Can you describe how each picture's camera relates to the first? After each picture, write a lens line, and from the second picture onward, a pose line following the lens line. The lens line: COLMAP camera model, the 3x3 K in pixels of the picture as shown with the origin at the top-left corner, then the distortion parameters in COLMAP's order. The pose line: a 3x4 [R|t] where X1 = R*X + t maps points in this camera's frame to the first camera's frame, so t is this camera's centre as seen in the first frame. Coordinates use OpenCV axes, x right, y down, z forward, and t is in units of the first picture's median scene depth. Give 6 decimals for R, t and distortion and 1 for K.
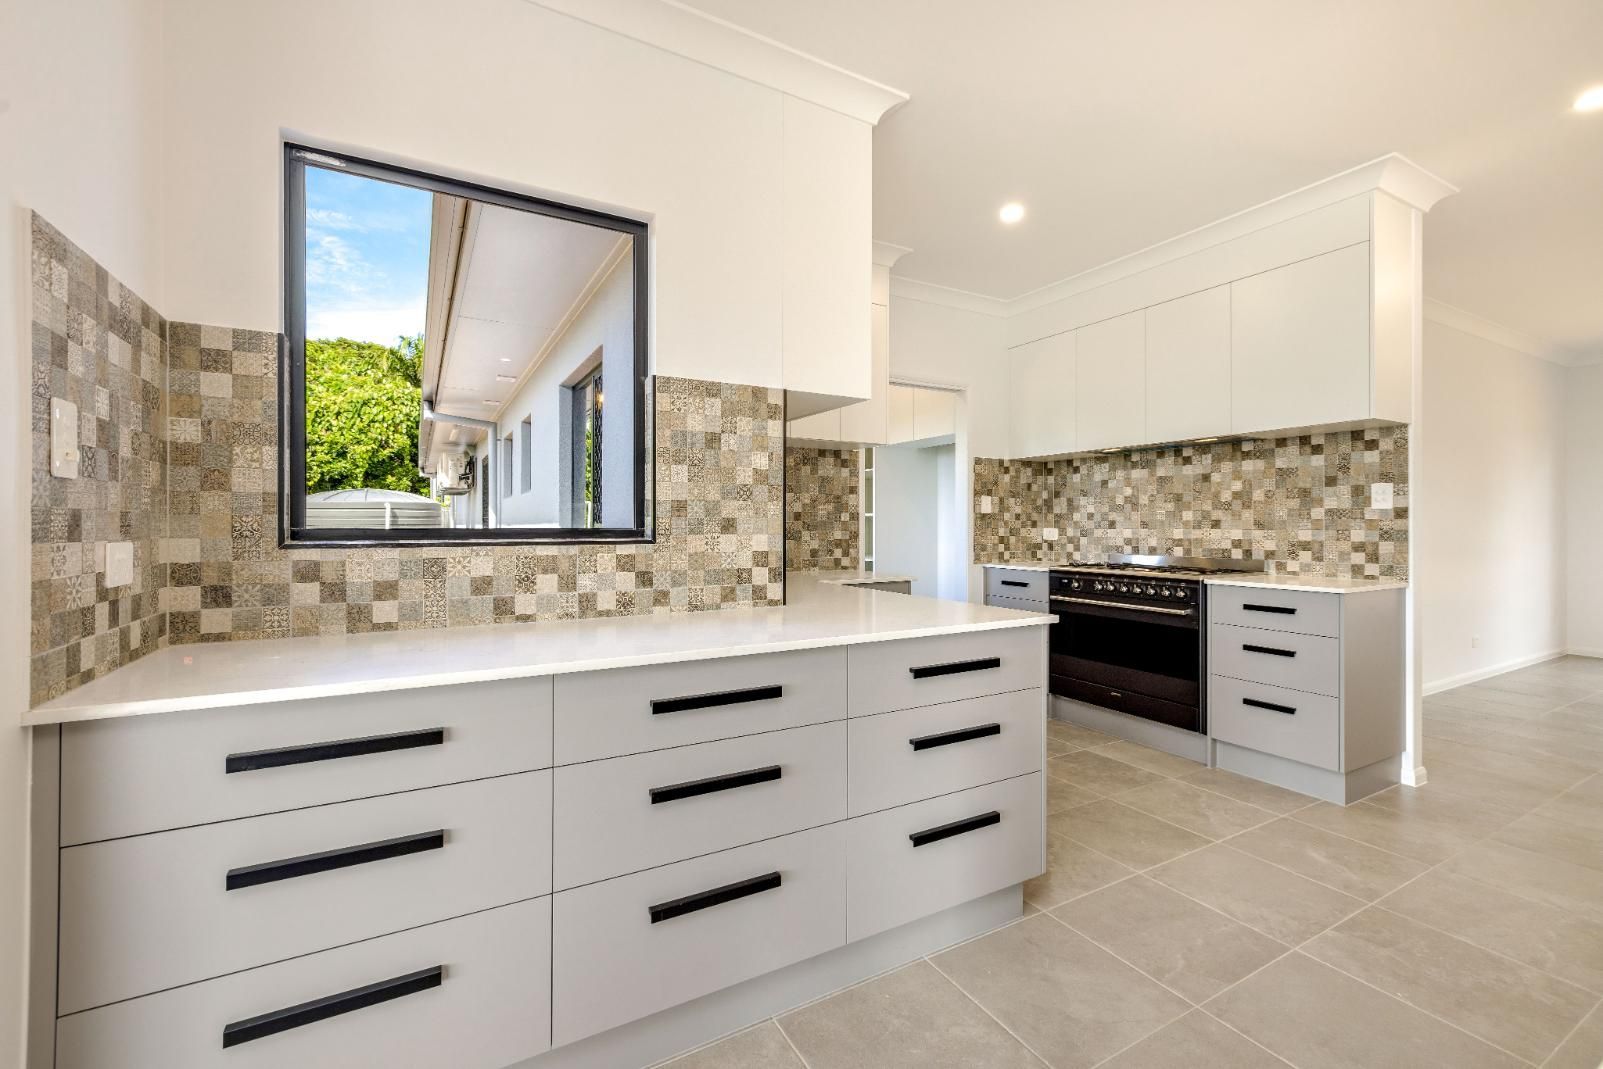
lens RADIAL K [[685.3, 0, 813.2], [0, 685.3, 525.8], [0, 0, 1]] dist [0.000702, 0.000605]
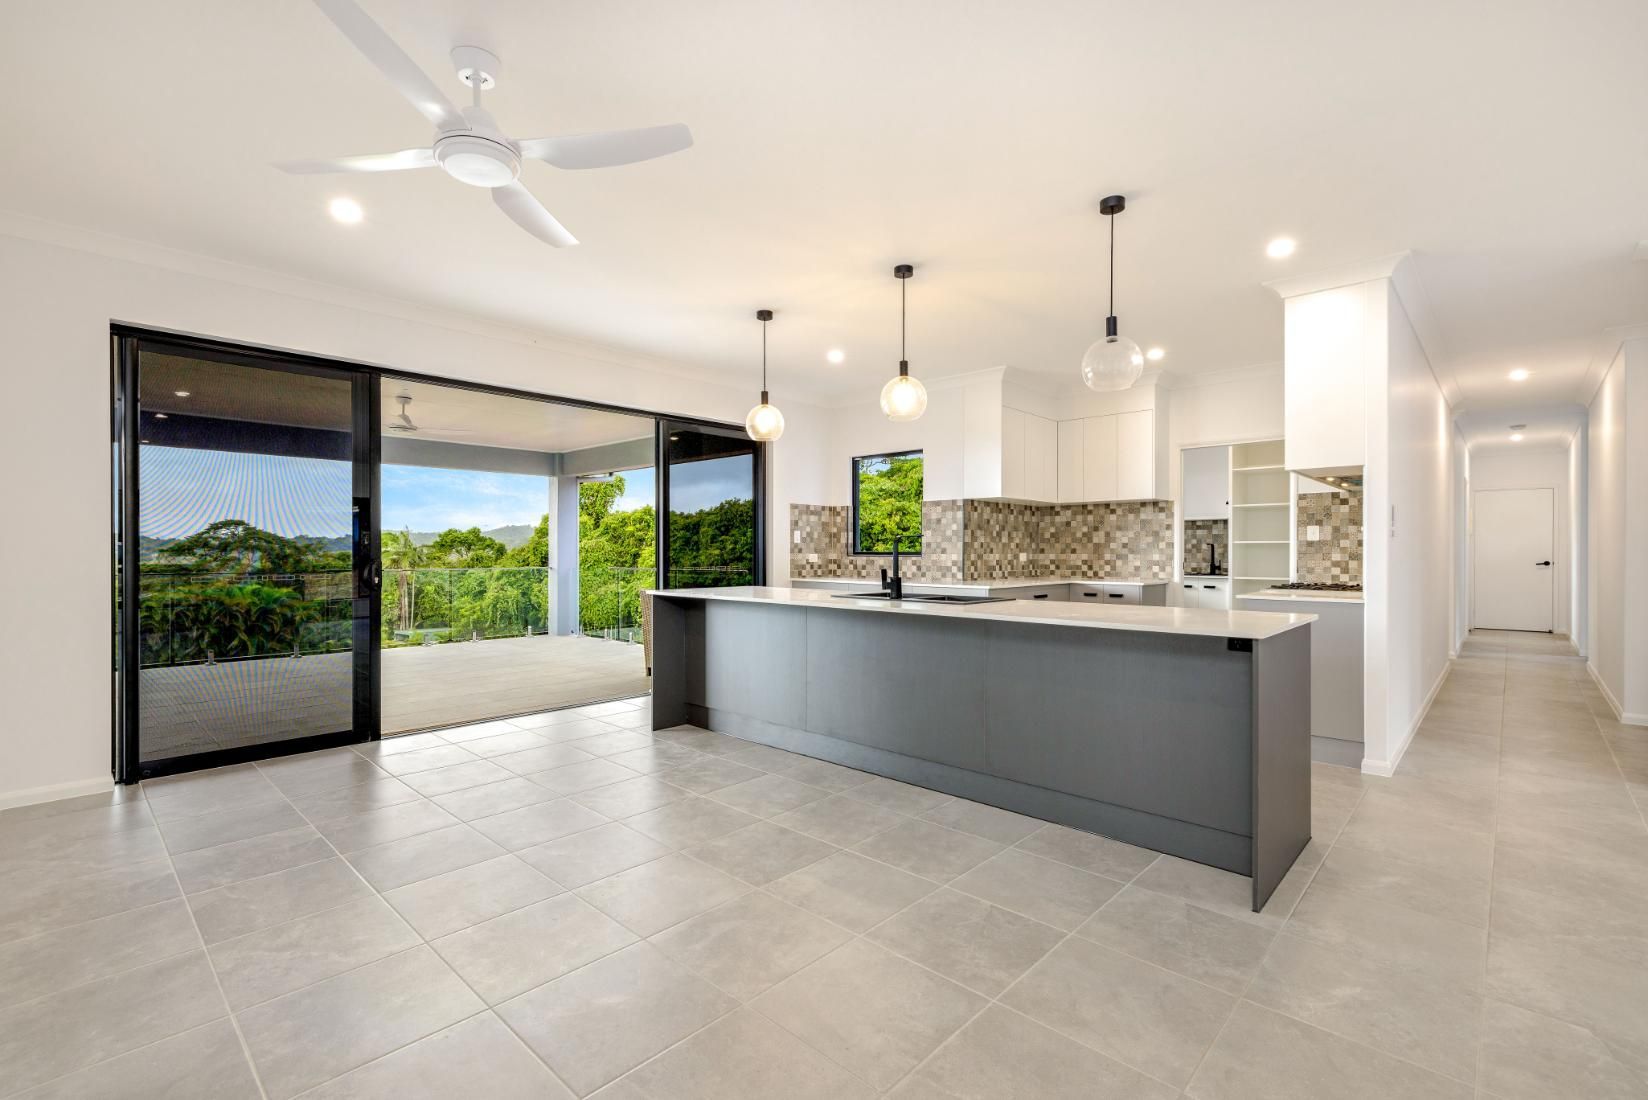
lens RADIAL K [[727.8, 0, 814.6], [0, 727.8, 556.8], [0, 0, 1]] dist [0.004276, 0.000045]
pose [[0.279647, 0.010753, -0.960043, 2.487471], [-0.000875, 0.999940, 0.010945, -0.007956], [0.960103, -0.002220, 0.279639, -0.326880]]
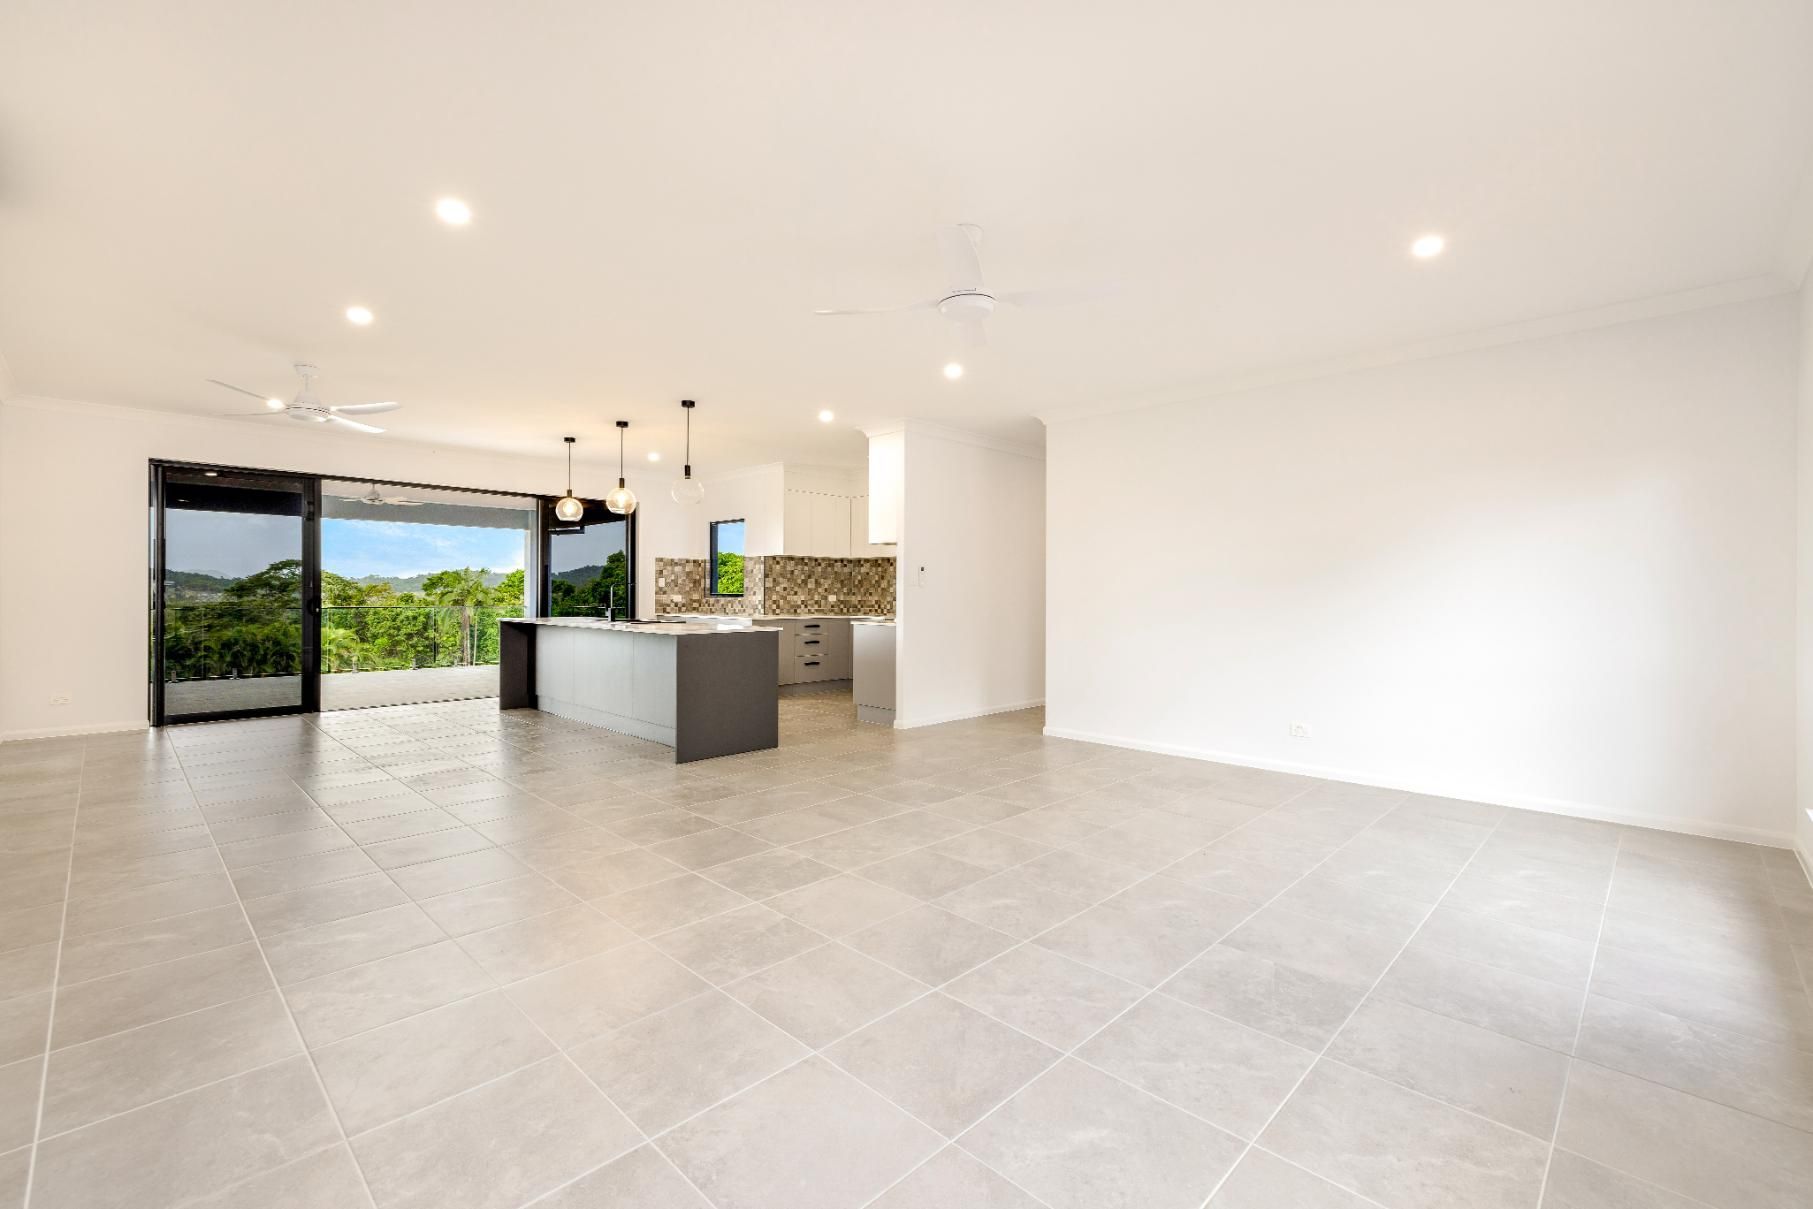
lens RADIAL K [[775.1, 0, 907.7], [0, 775.1, 594.2], [0, 0, 1]] dist [0.000702, 0.000605]
pose [[0.271042, 0.004369, -0.962558, 4.146978], [-0.005053, 0.999982, 0.003116, -0.012244], [0.962554, 0.004019, 0.271060, 0.622364]]
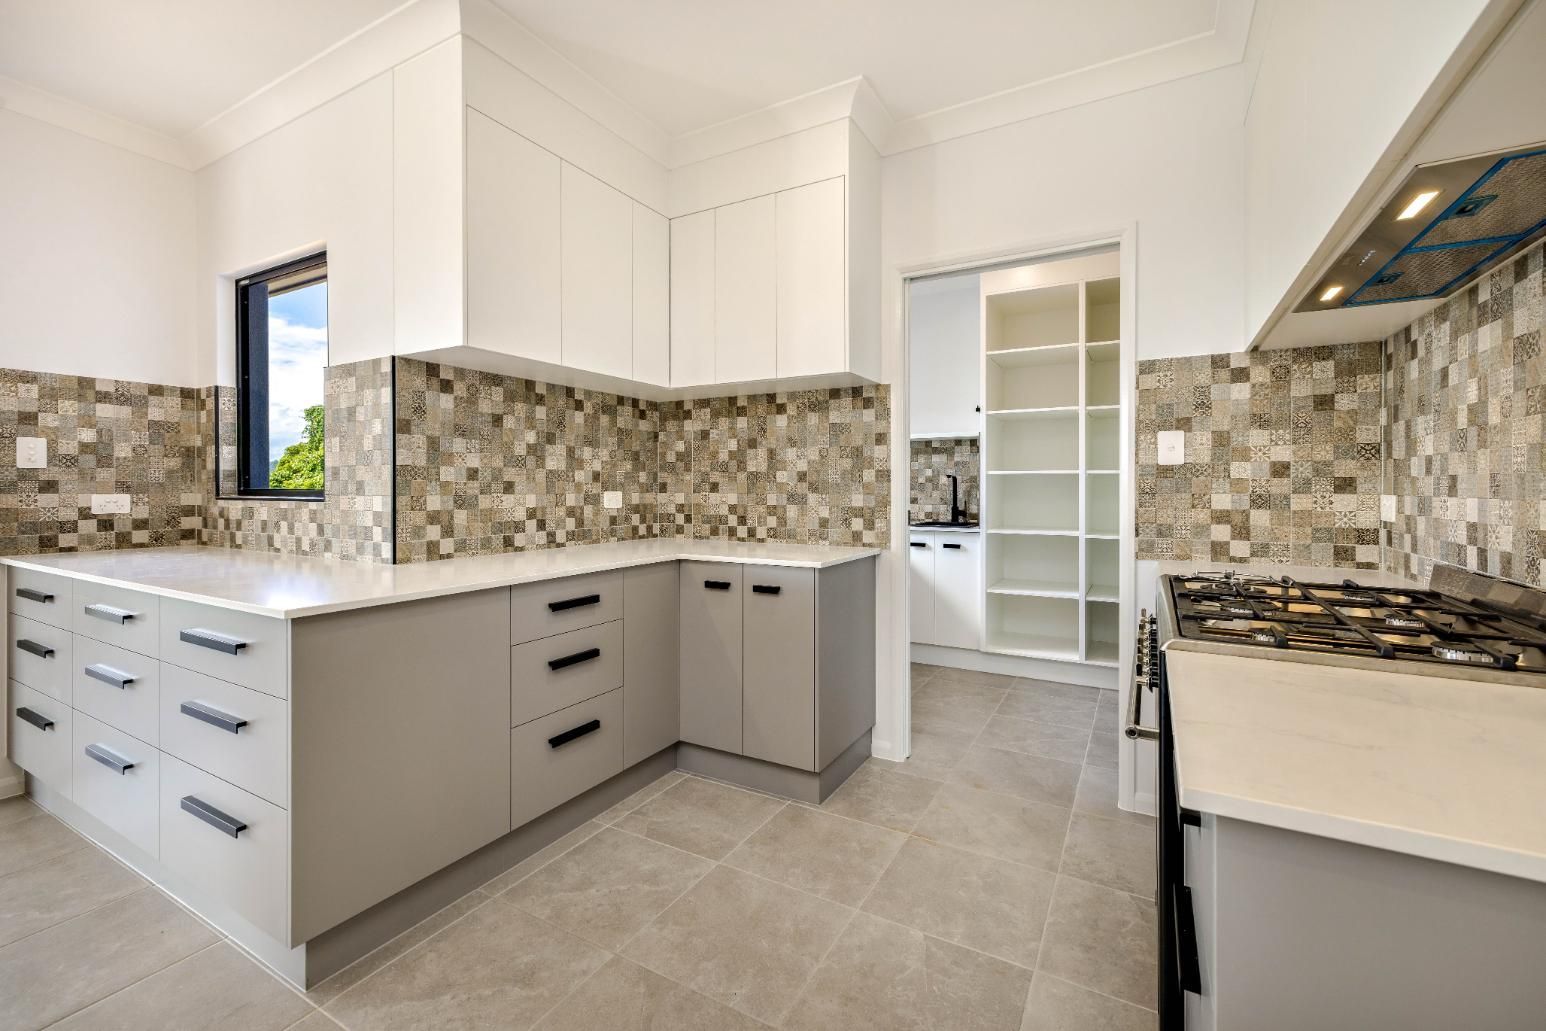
lens RADIAL K [[660.9, 0, 764.2], [0, 660.9, 491.4], [0, 0, 1]] dist [0.000702, 0.000605]
pose [[0.495533, 0.008561, -0.868547, 1.105859], [-0.001247, 0.999957, 0.009145, -0.004843], [0.868588, -0.003448, 0.495523, 0.999263]]
